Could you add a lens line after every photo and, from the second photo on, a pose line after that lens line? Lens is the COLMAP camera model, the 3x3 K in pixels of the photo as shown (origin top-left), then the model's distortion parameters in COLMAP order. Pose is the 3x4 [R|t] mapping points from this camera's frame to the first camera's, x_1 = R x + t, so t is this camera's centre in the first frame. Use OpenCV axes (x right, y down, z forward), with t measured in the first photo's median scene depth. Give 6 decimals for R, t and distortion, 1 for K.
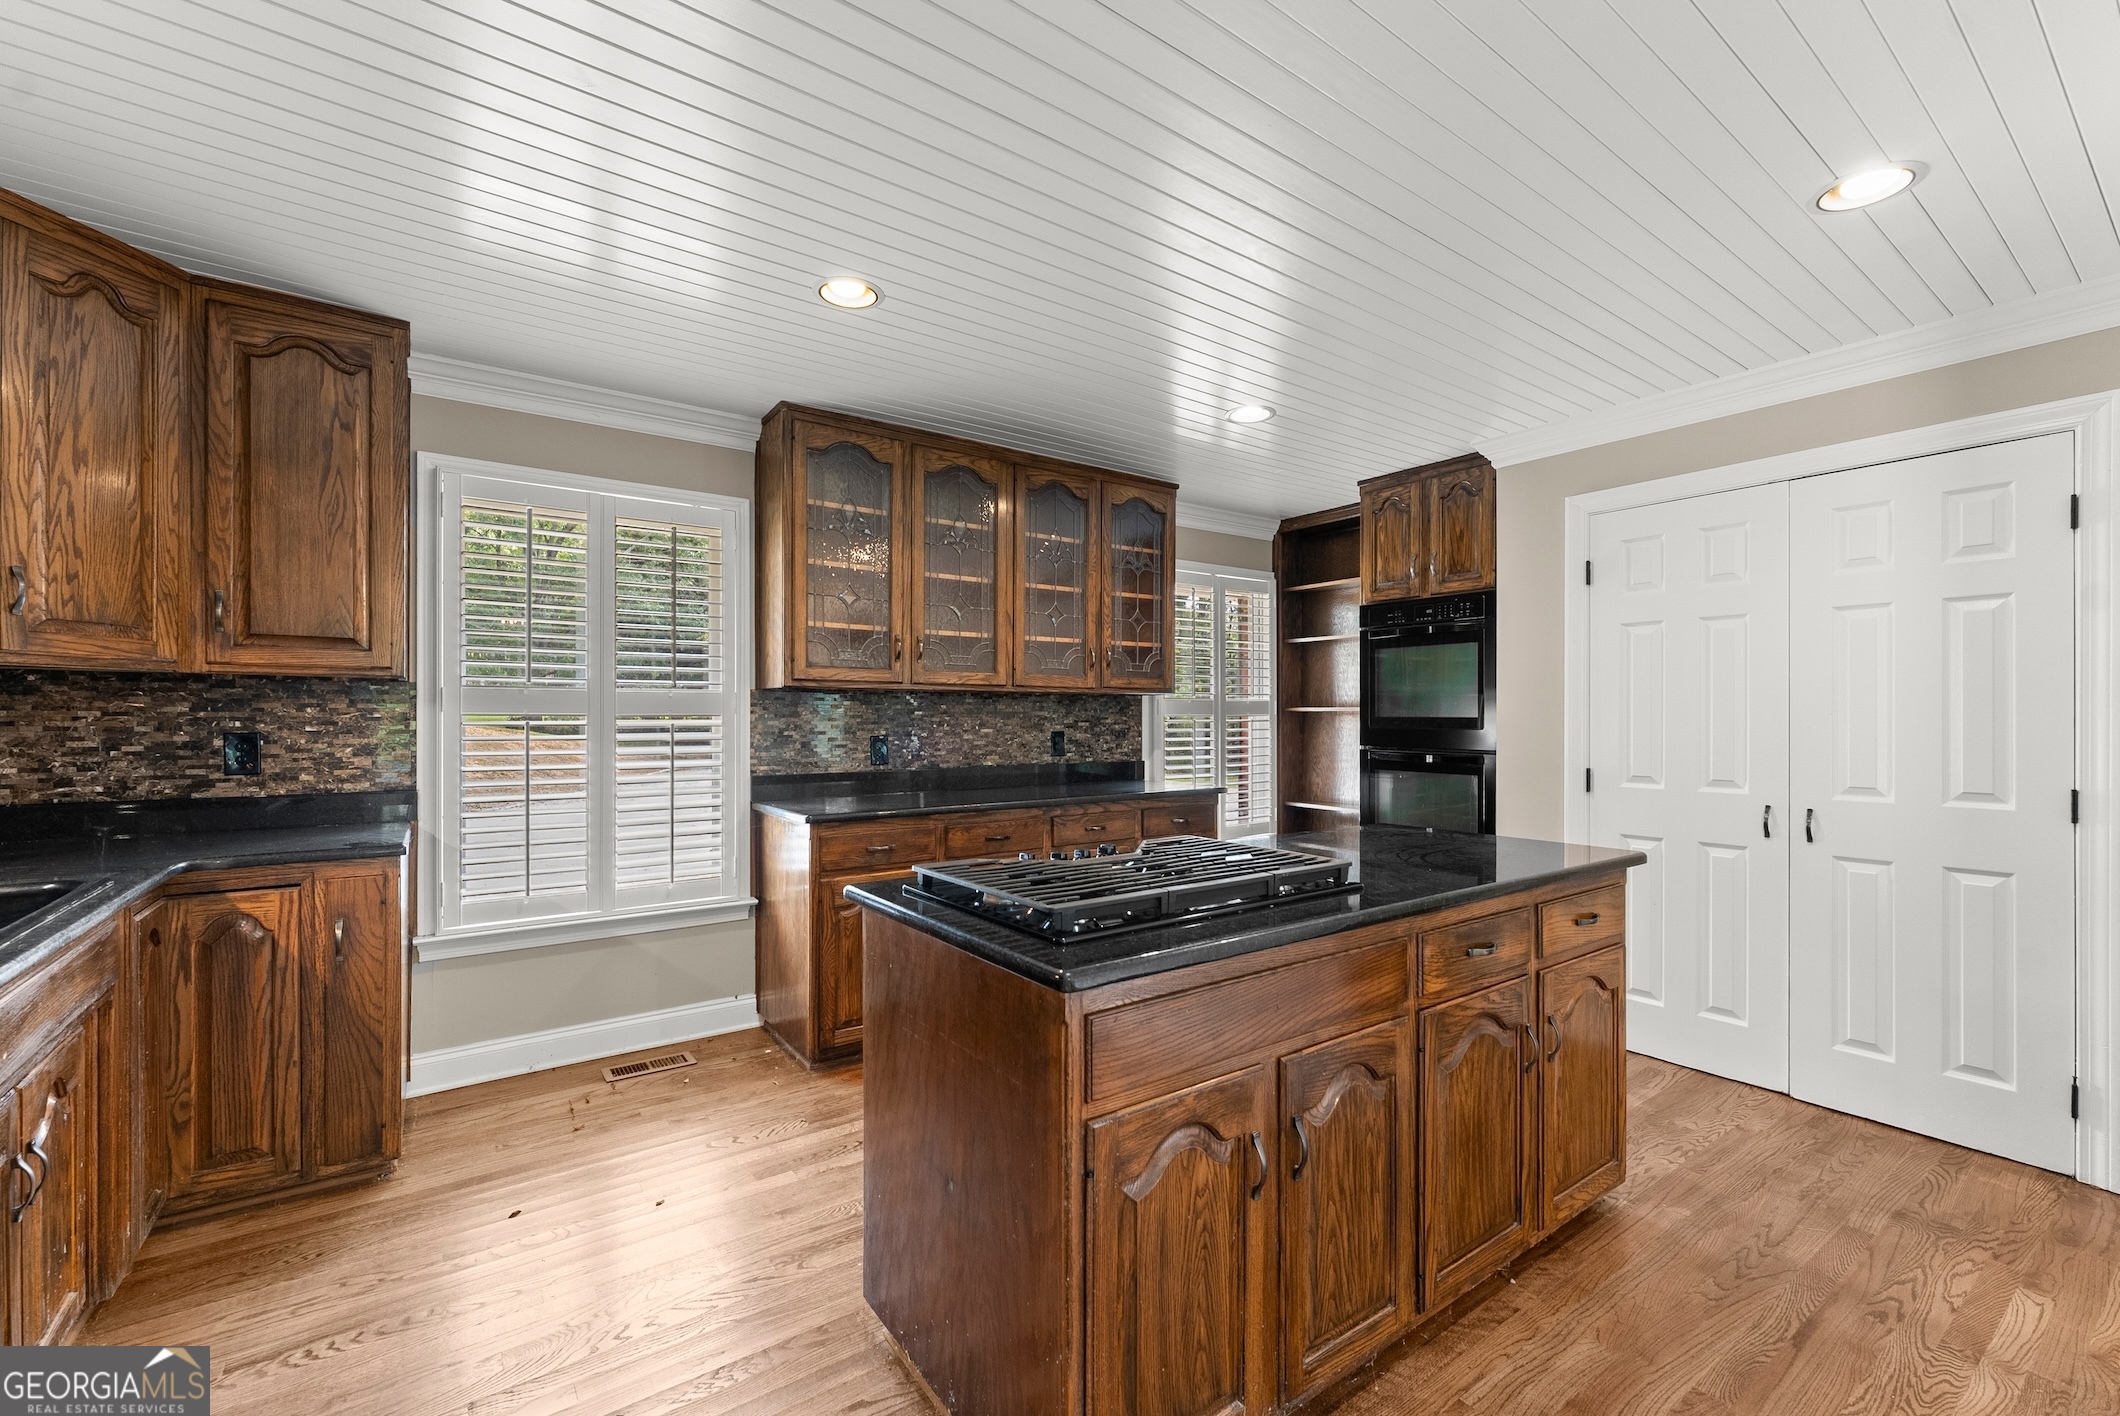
lens RADIAL K [[852.1, 0, 1039.6], [0, 852.1, 717.7], [0, 0, 1]] dist [-0.005898, 0.000643]
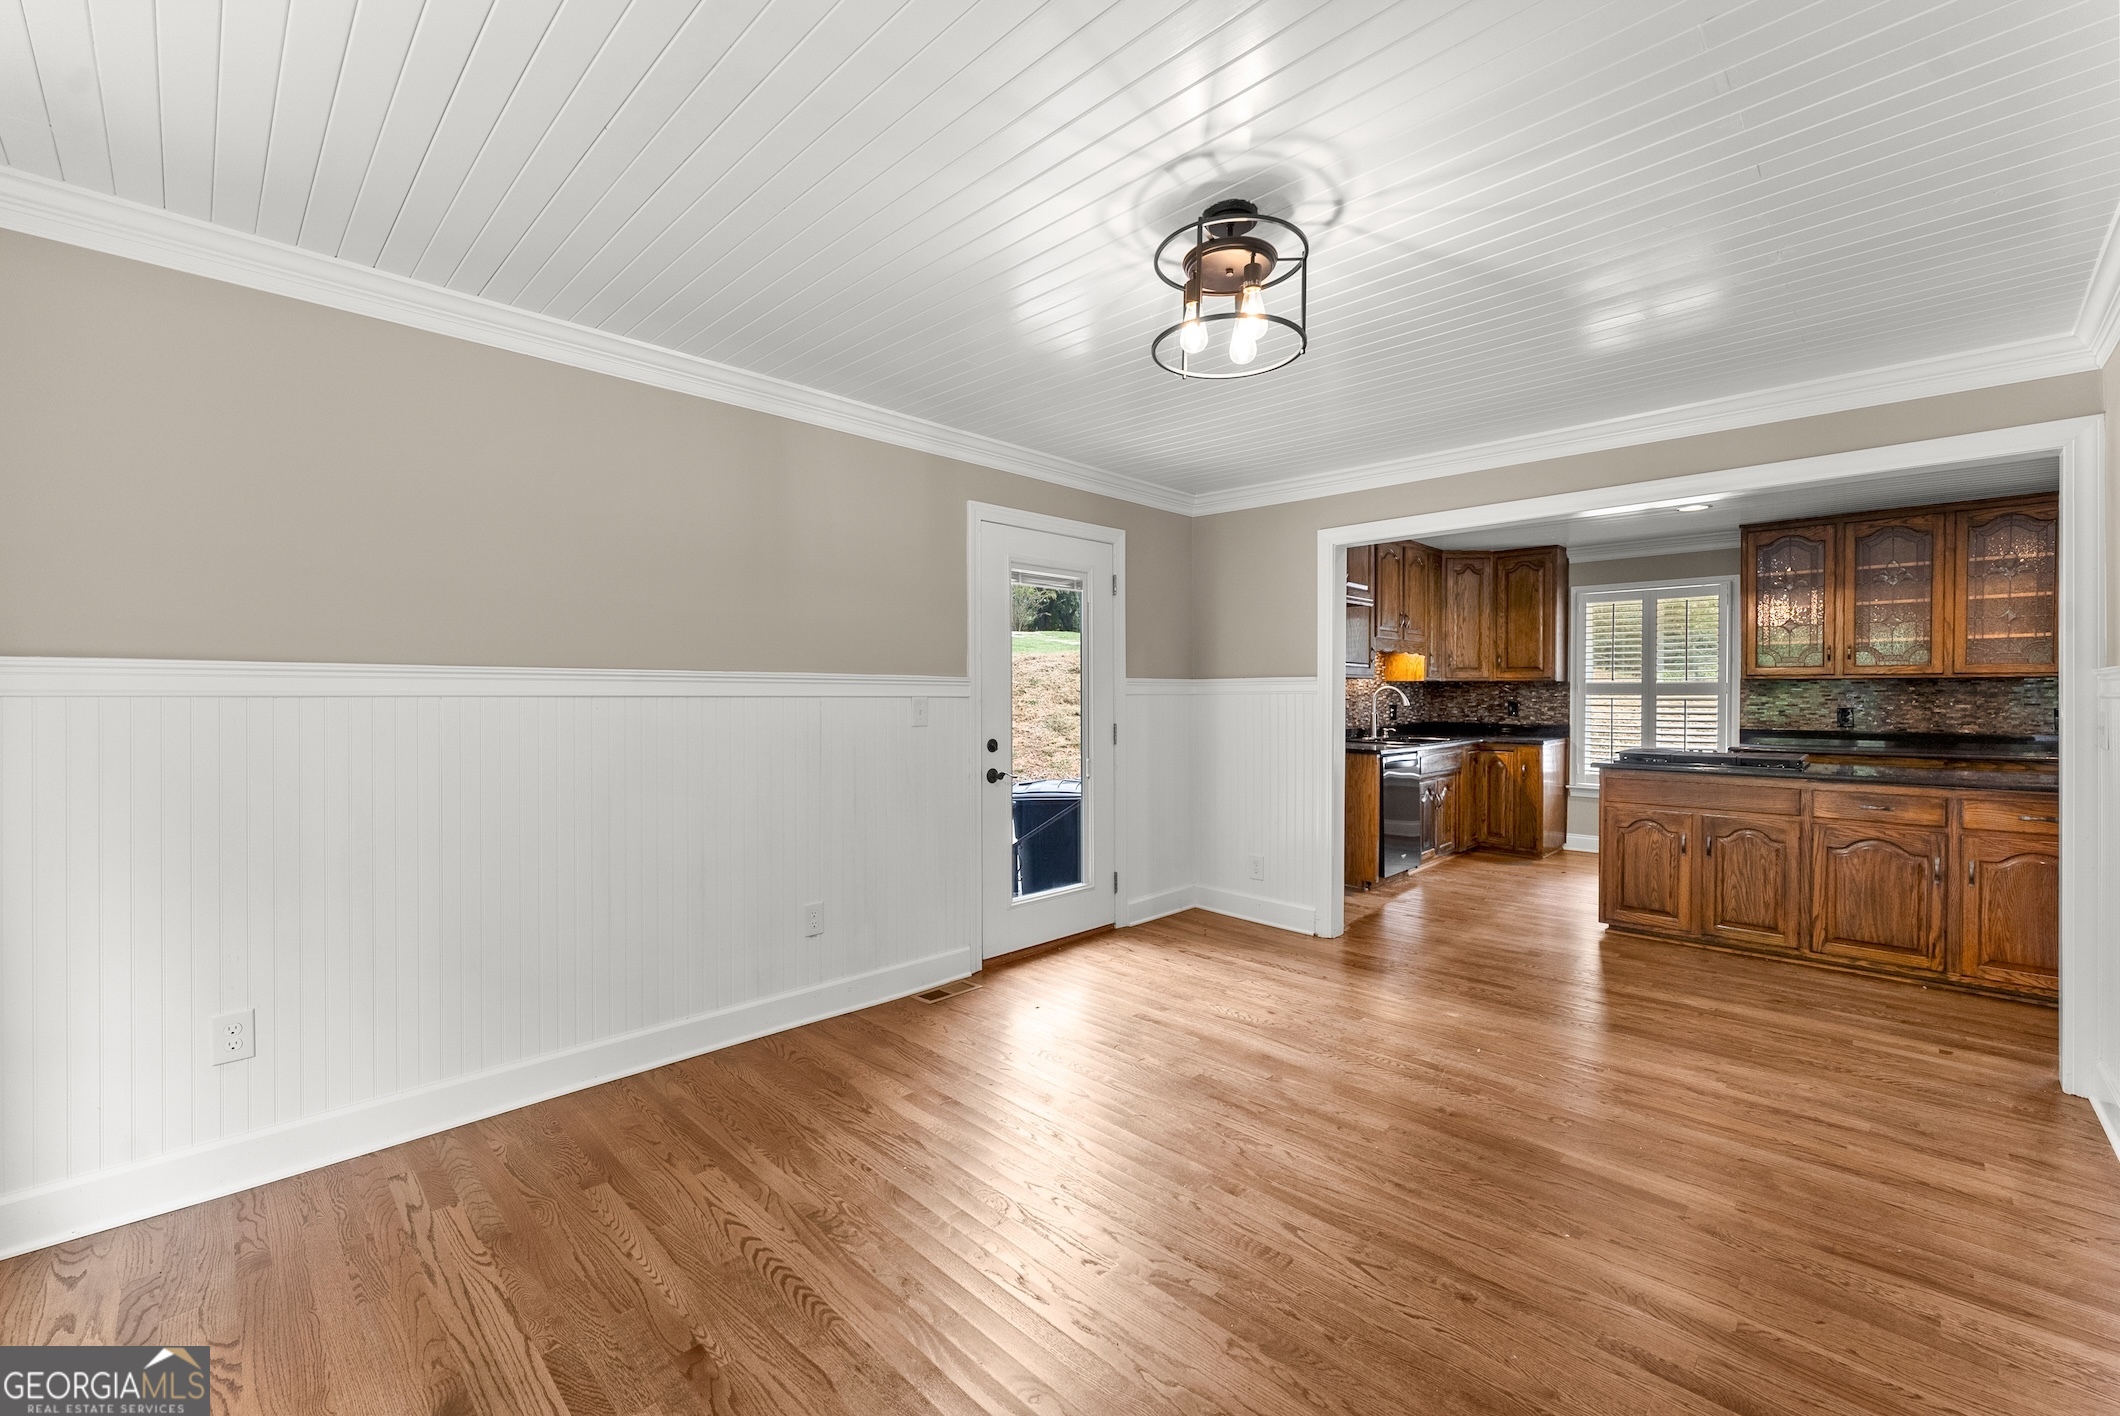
lens RADIAL K [[852.1, 0, 1059.0], [0, 852.1, 701.6], [0, 0, 1]] dist [-0.005898, 0.000643]
pose [[0.169864, 0.010033, -0.985416, 1.191716], [0.000270, 0.999948, 0.010228, -0.007350], [0.985468, -0.002004, 0.169852, -0.720707]]
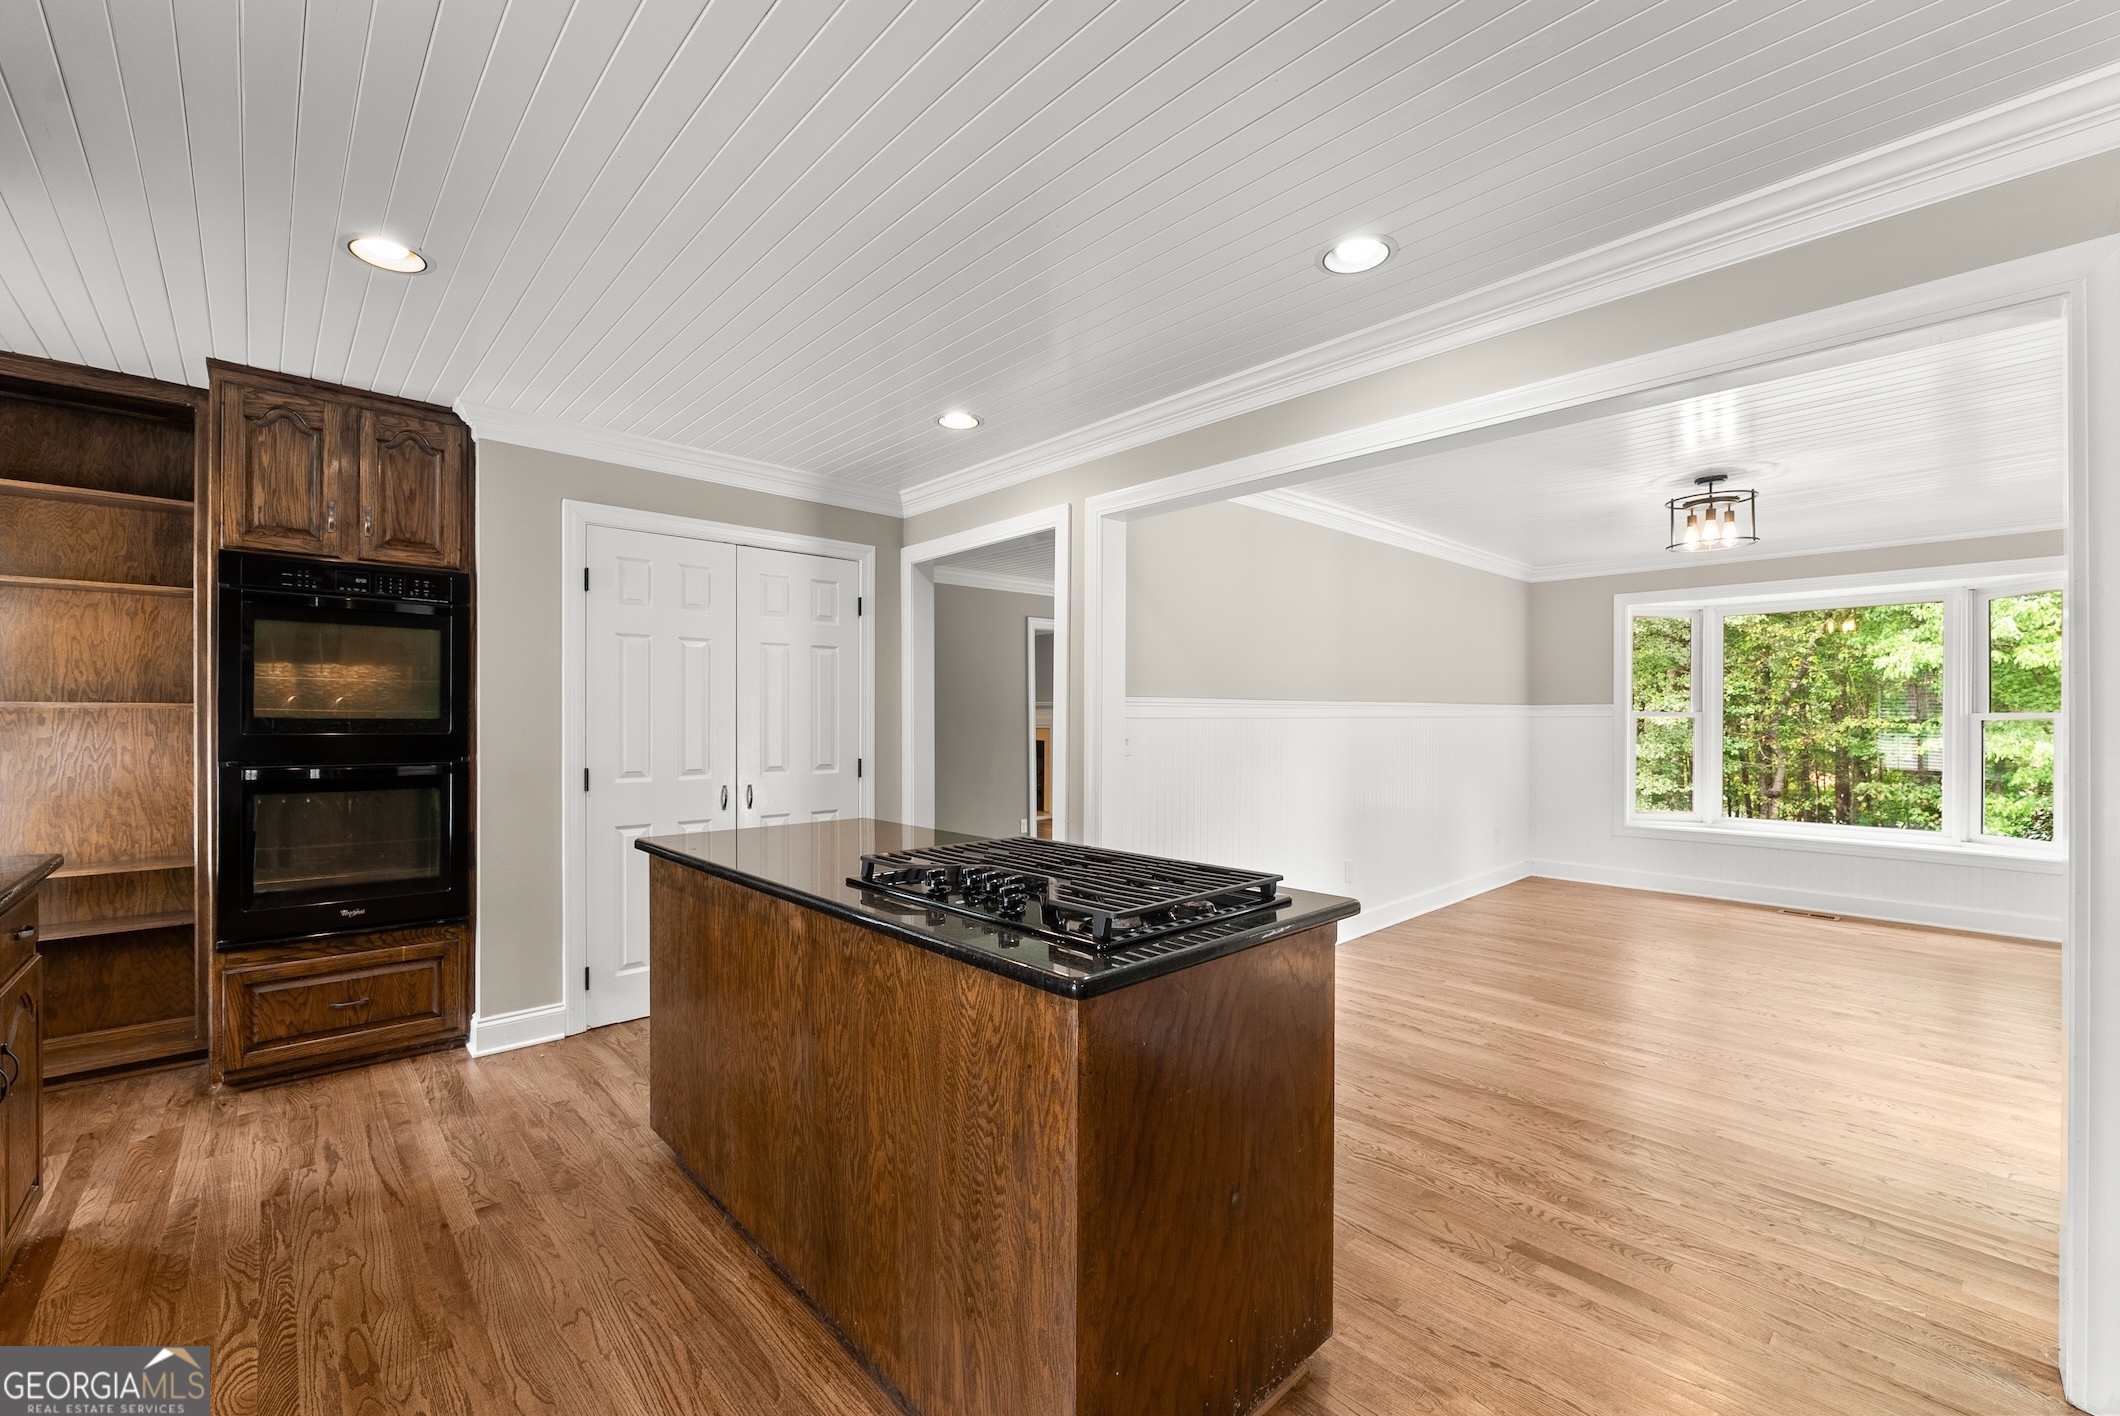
lens RADIAL K [[852.1, 0, 1040.9], [0, 852.1, 716.6], [0, 0, 1]] dist [-0.005898, 0.000643]
pose [[-0.125226, 0.001230, 0.992127, -0.451849], [-0.001292, 0.999998, -0.001403, -0.002805], [-0.992127, -0.001457, -0.125224, 0.581116]]
